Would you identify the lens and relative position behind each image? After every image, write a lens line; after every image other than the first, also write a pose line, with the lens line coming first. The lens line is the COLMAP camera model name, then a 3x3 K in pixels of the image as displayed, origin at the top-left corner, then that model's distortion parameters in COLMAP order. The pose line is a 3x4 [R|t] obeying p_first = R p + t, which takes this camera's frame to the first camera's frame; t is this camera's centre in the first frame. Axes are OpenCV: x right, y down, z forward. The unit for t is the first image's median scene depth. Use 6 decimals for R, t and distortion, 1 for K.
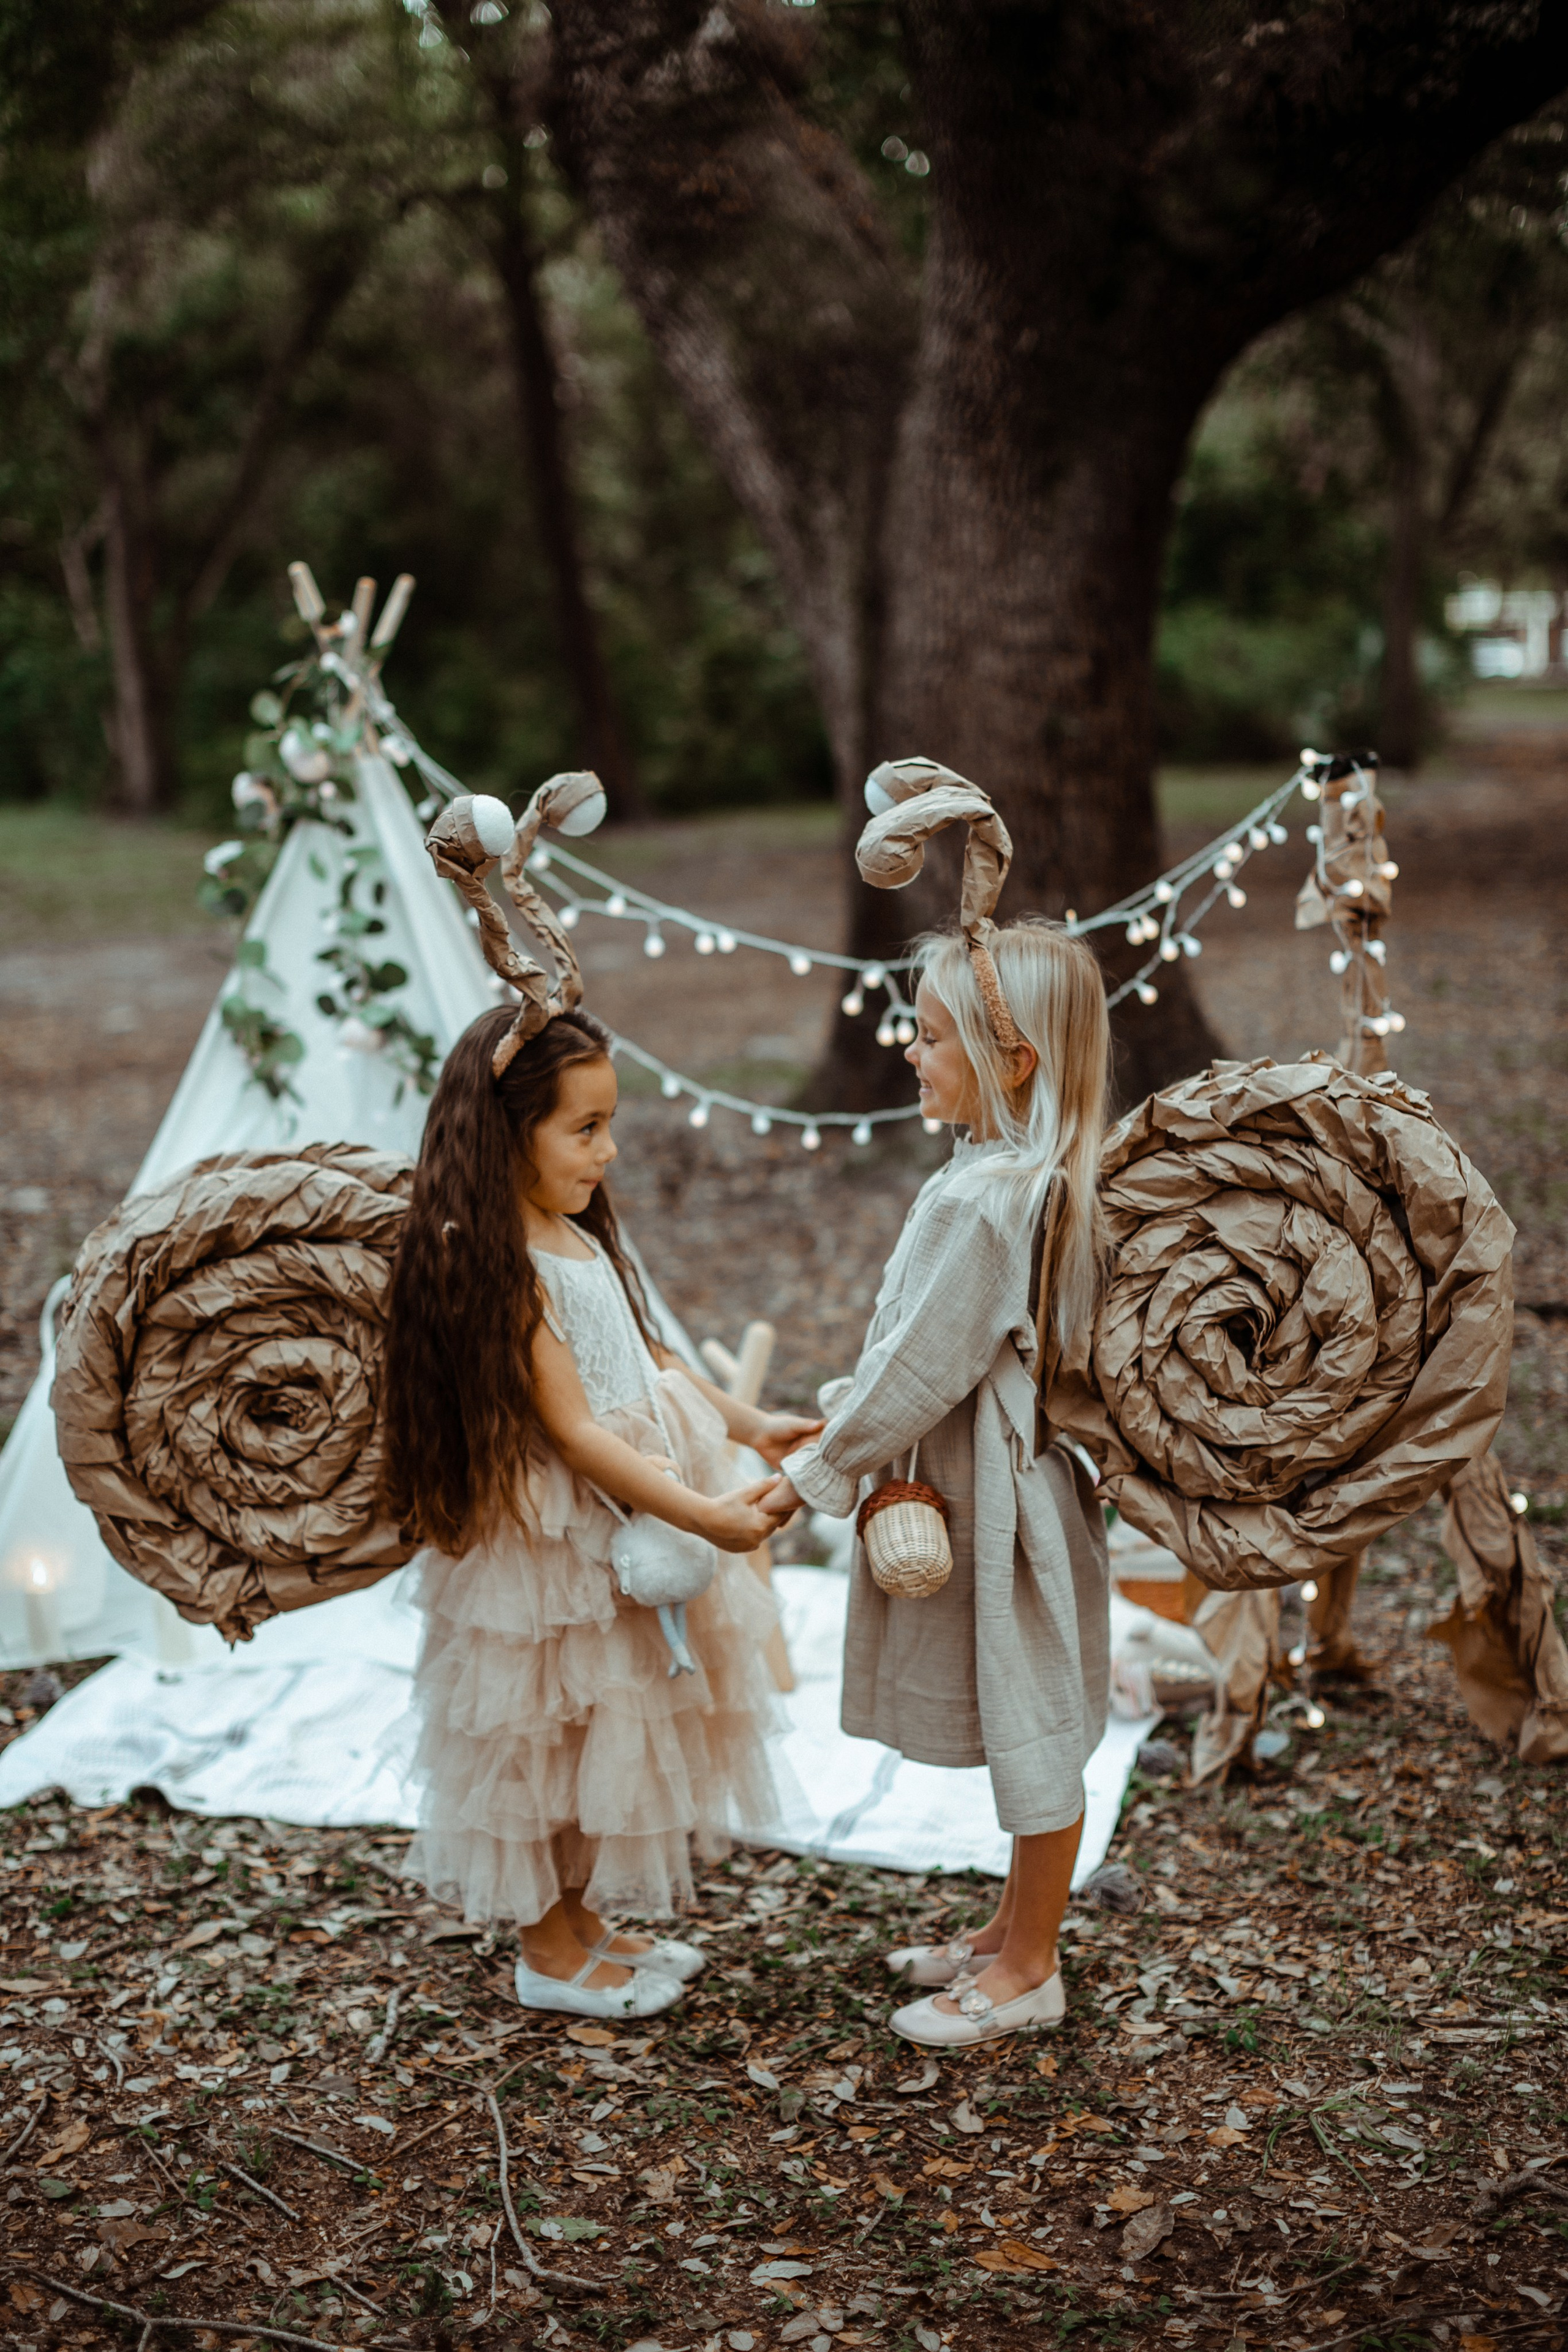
lens RADIAL K [[3422.3, 0, 784.0], [0, 3422.3, 1176.0], [0, 0, 1]] dist [-0.230716, 0.664103]
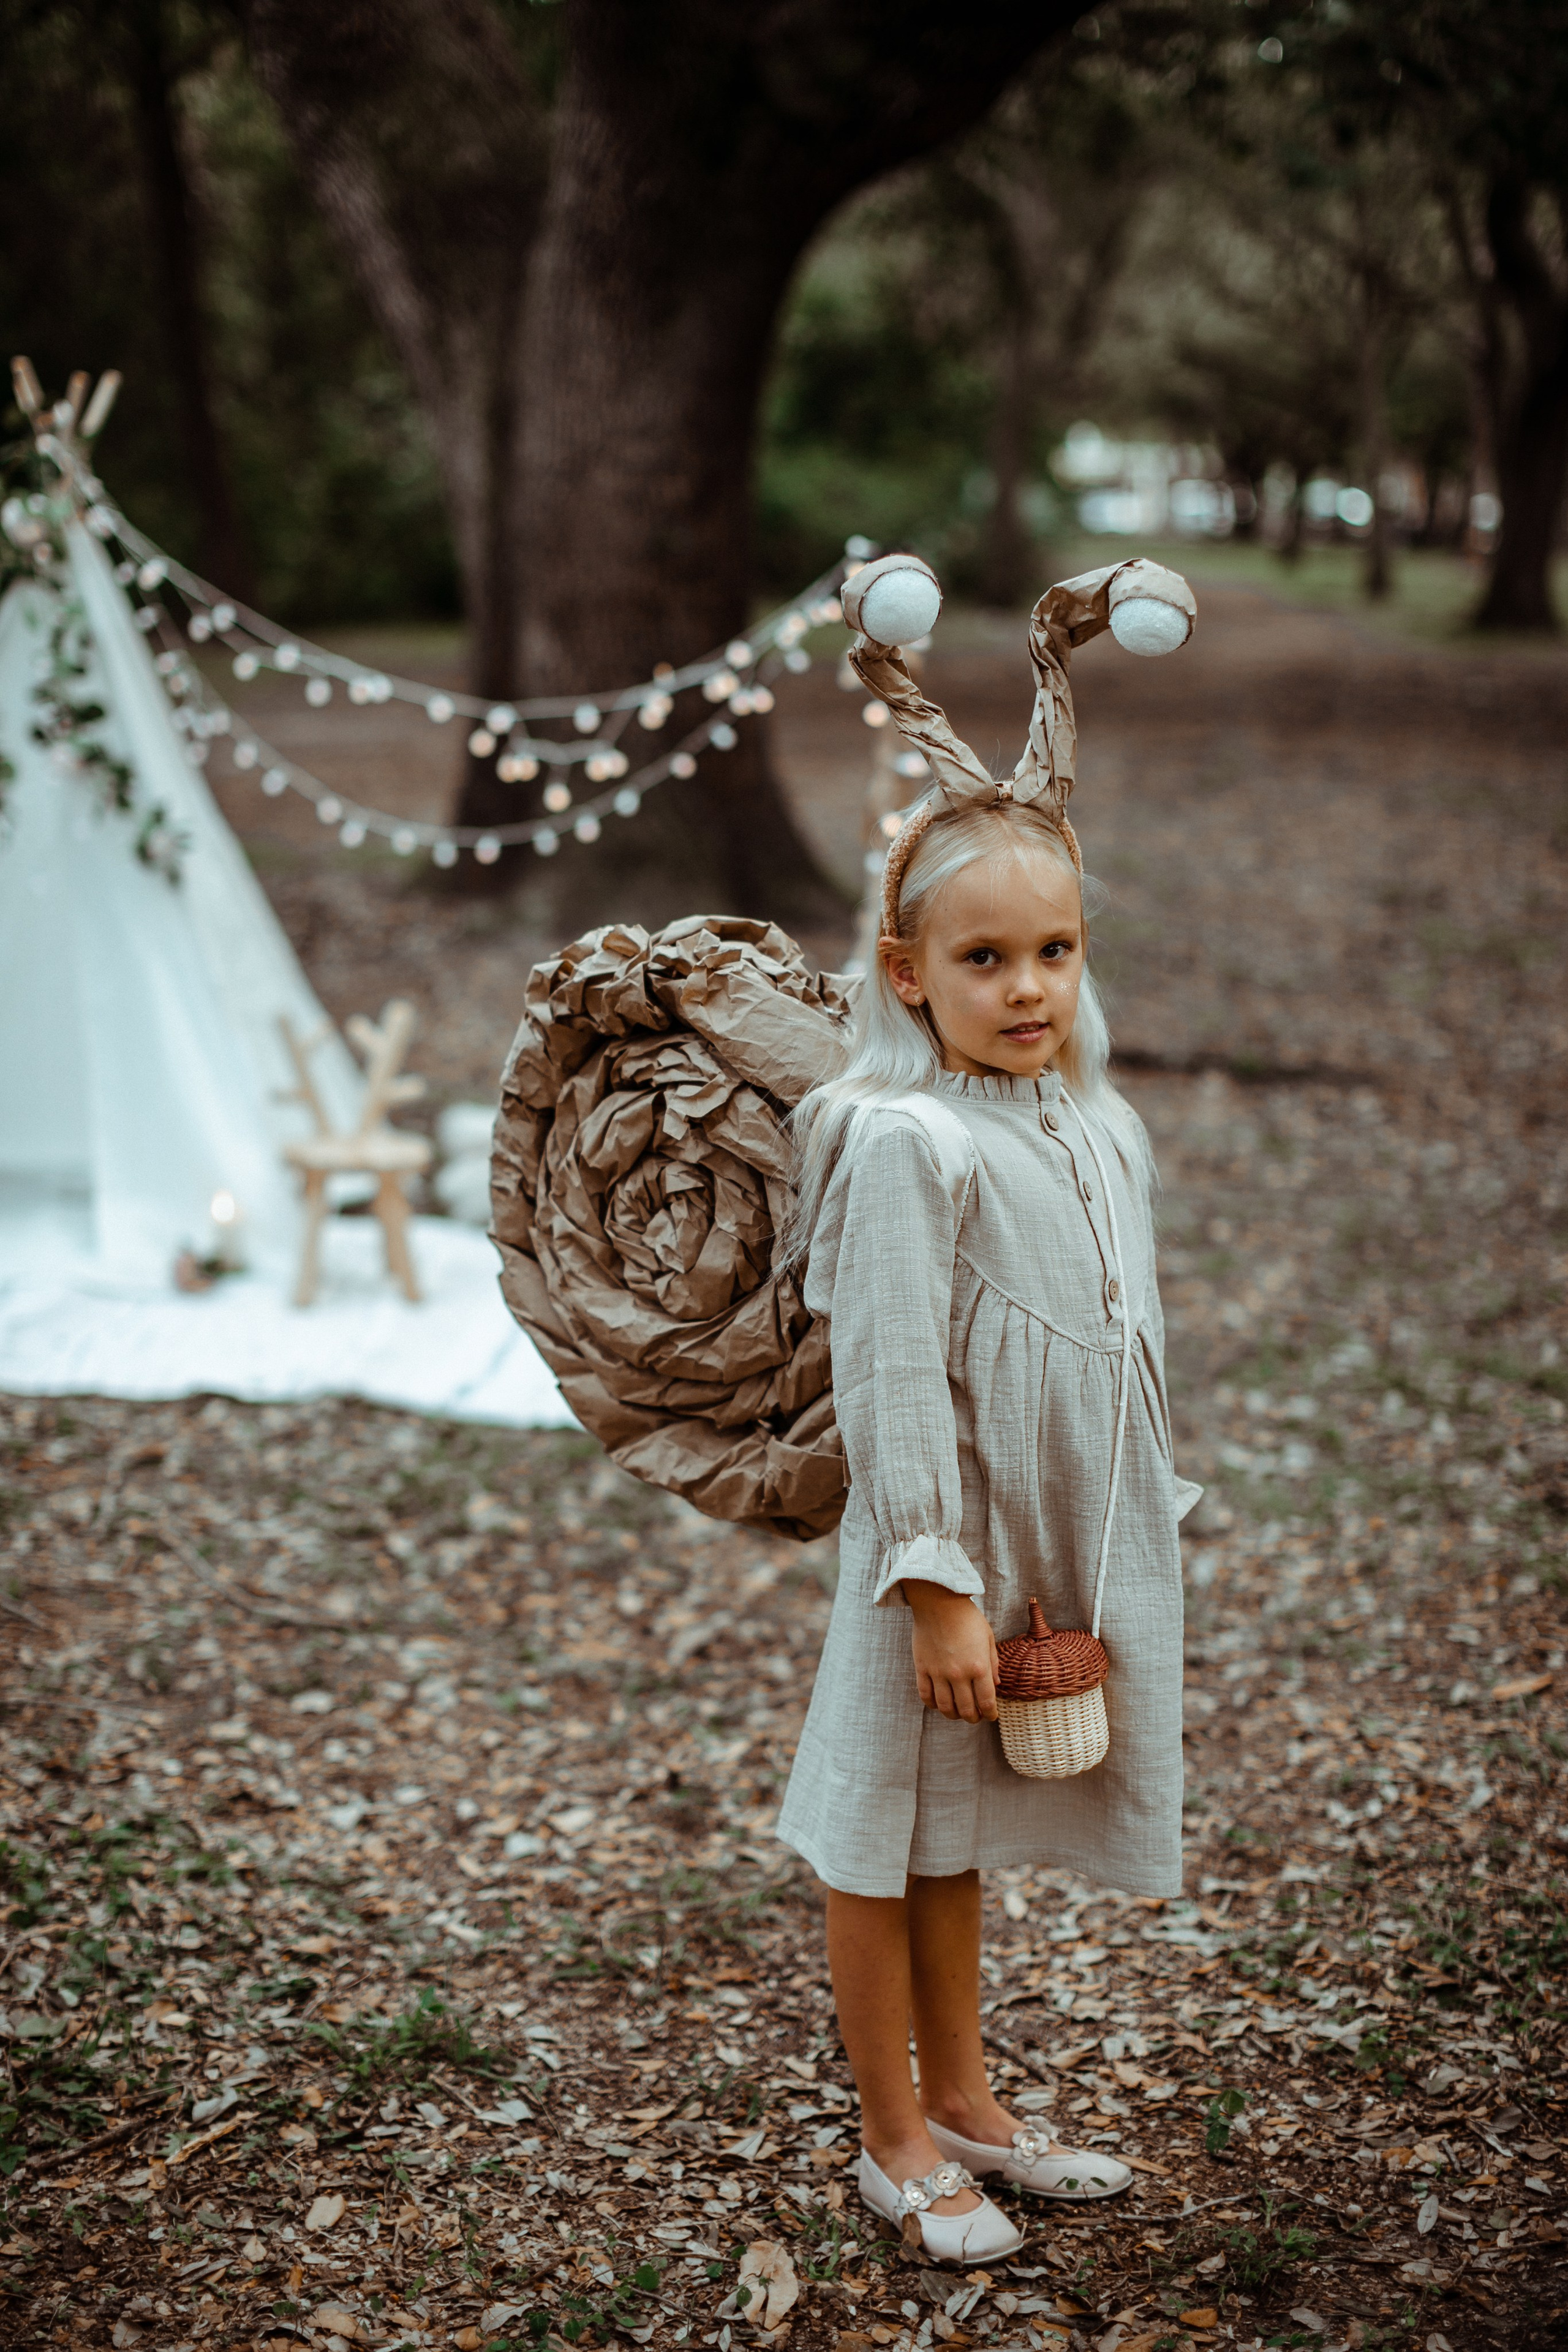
lens RADIAL K [[3422.3, 0, 784.0], [0, 3422.3, 1176.0], [0, 0, 1]] dist [-0.230716, 0.664103]
pose [[0.992977, 0.019933, 0.116612, -0.006233], [-0.025499, 0.998596, 0.046433, 0.023914], [-0.115523, -0.049081, 0.992092, -0.117146]]
